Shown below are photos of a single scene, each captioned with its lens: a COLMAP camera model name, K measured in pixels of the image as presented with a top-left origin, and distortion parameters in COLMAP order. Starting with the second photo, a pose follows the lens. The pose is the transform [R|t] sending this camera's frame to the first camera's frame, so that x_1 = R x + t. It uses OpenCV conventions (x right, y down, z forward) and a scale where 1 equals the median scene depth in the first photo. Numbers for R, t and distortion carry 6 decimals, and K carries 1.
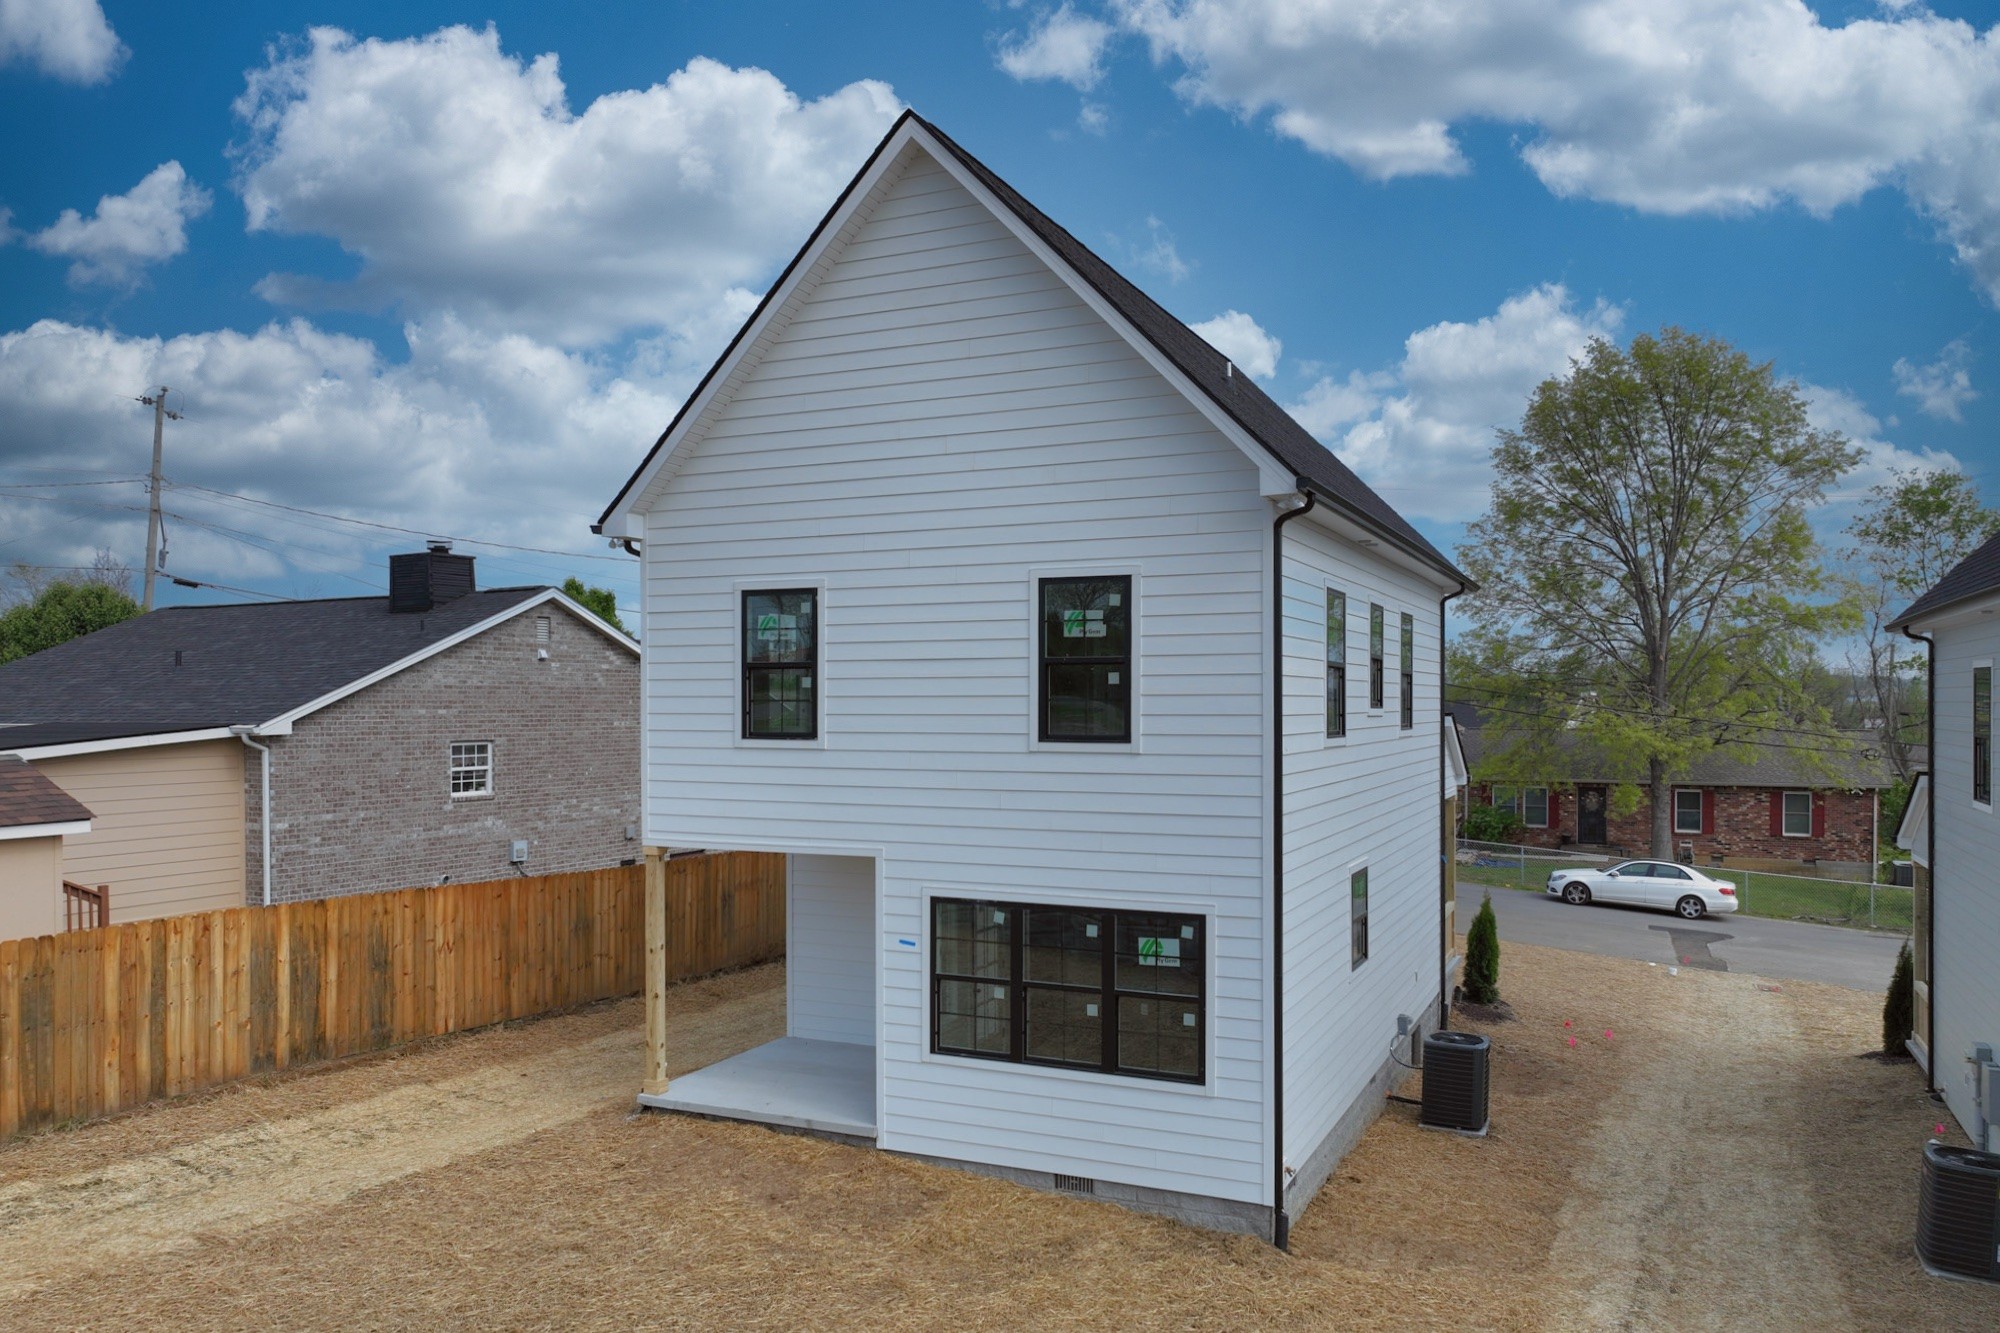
lens RADIAL K [[1439.1, 0, 998.1], [0, 1439.1, 712.9], [0, 0, 1]] dist [0.005869, 0.000065]
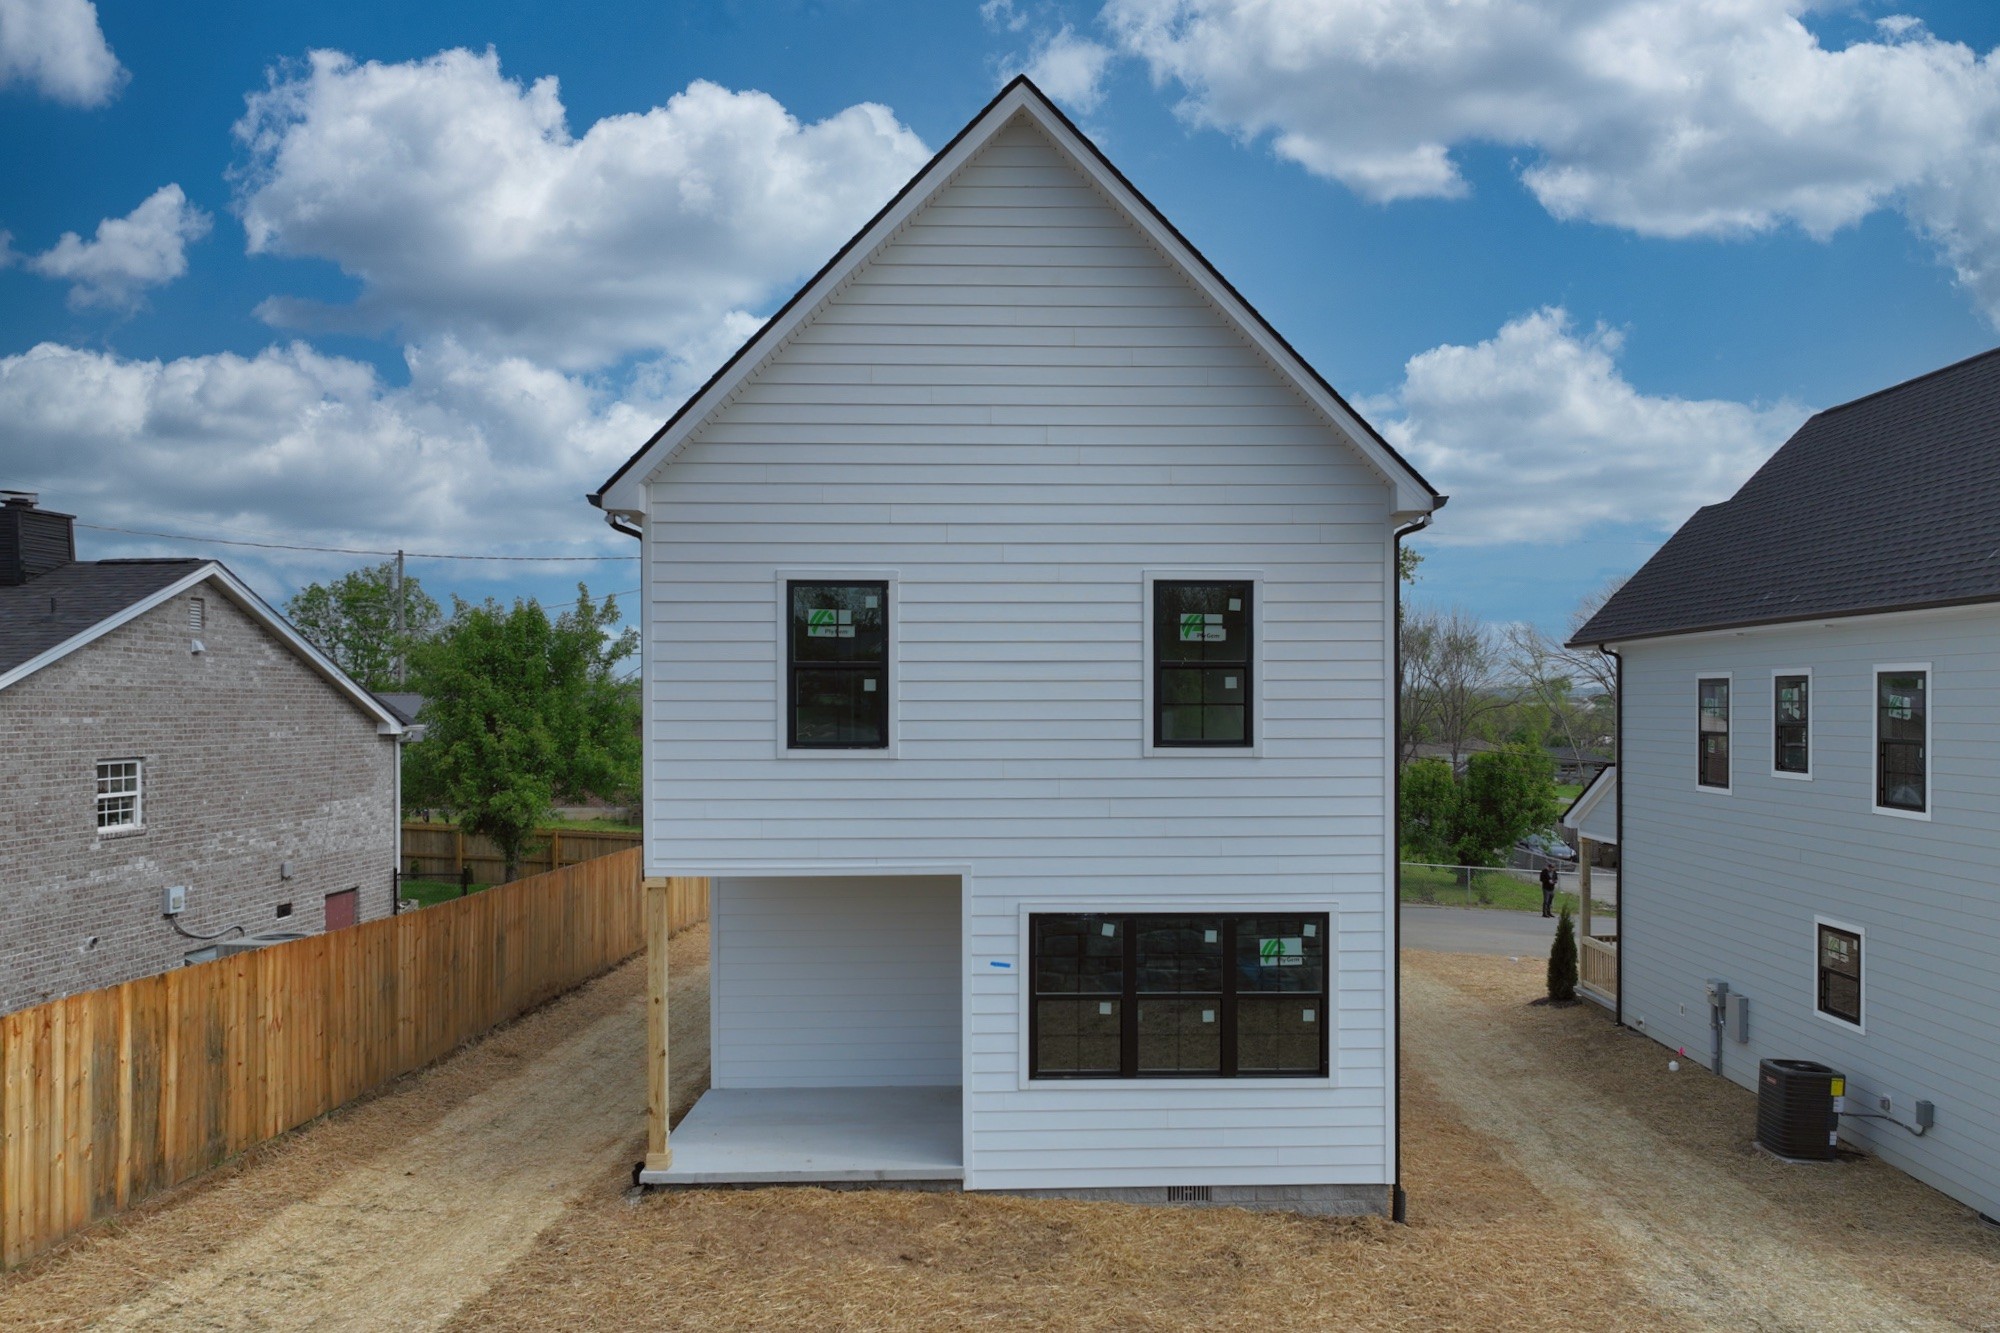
lens RADIAL K [[1478.1, 0, 1074.9], [0, 1478.1, 716.5], [0, 0, 1]] dist [0.007087, 0.002889]
pose [[0.892746, -0.003830, 0.450543, -0.428059], [0.004366, 0.999990, -0.000150, -0.000870], [-0.450538, 0.002101, 0.892755, 0.115229]]
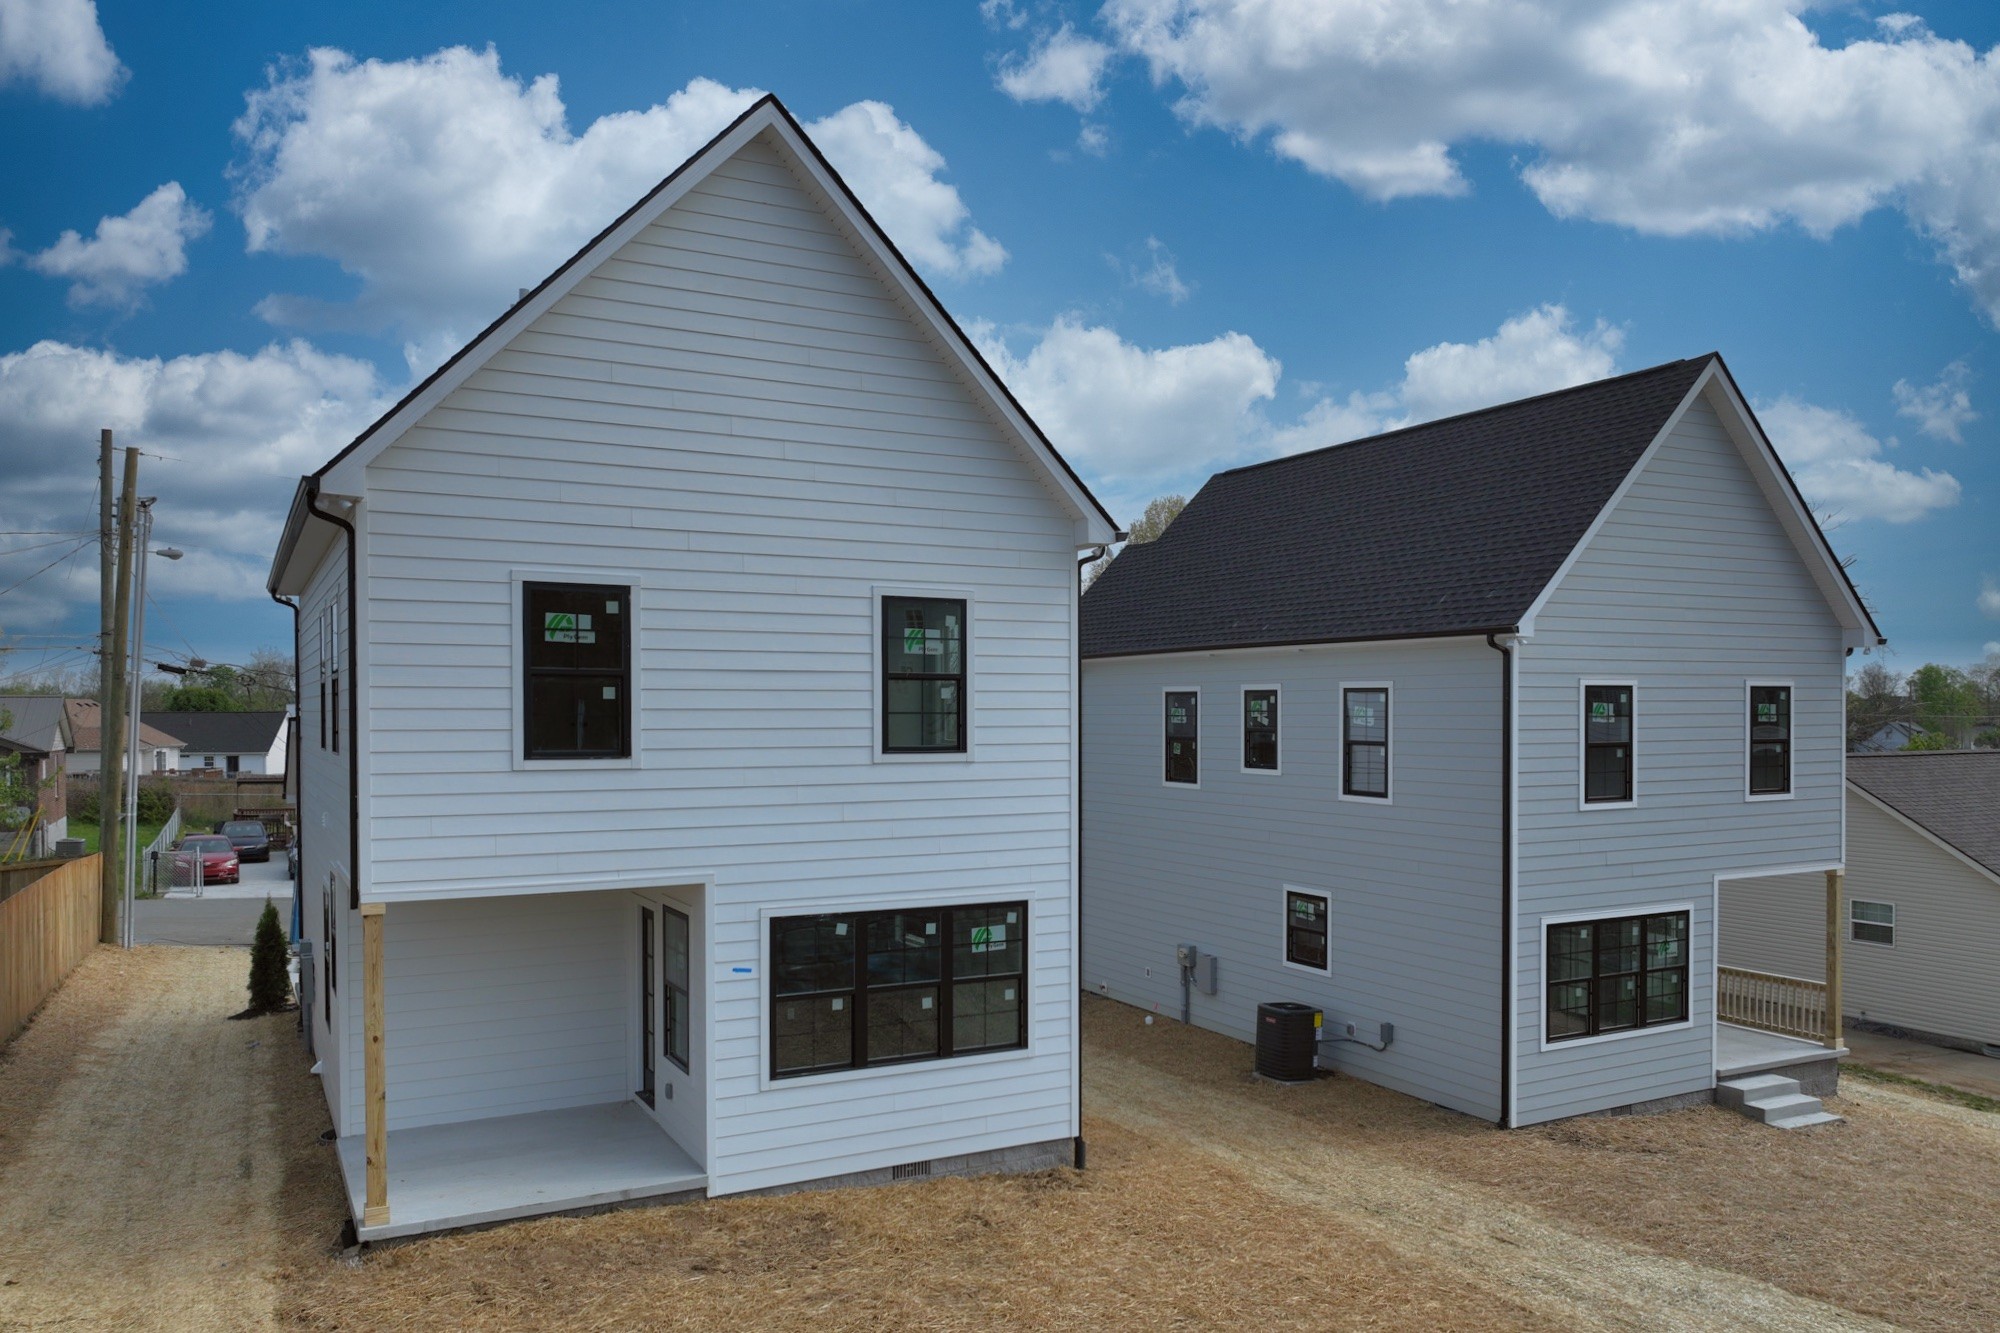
lens RADIAL K [[1439.3, 0, 1005.1], [0, 1439.3, 735.2], [0, 0, 1]] dist [0.003794, 0.005507]
pose [[0.601695, -0.011635, 0.798641, -0.675267], [0.006805, 0.999932, 0.009441, -0.002245], [-0.798697, -0.000245, 0.601733, 0.277848]]
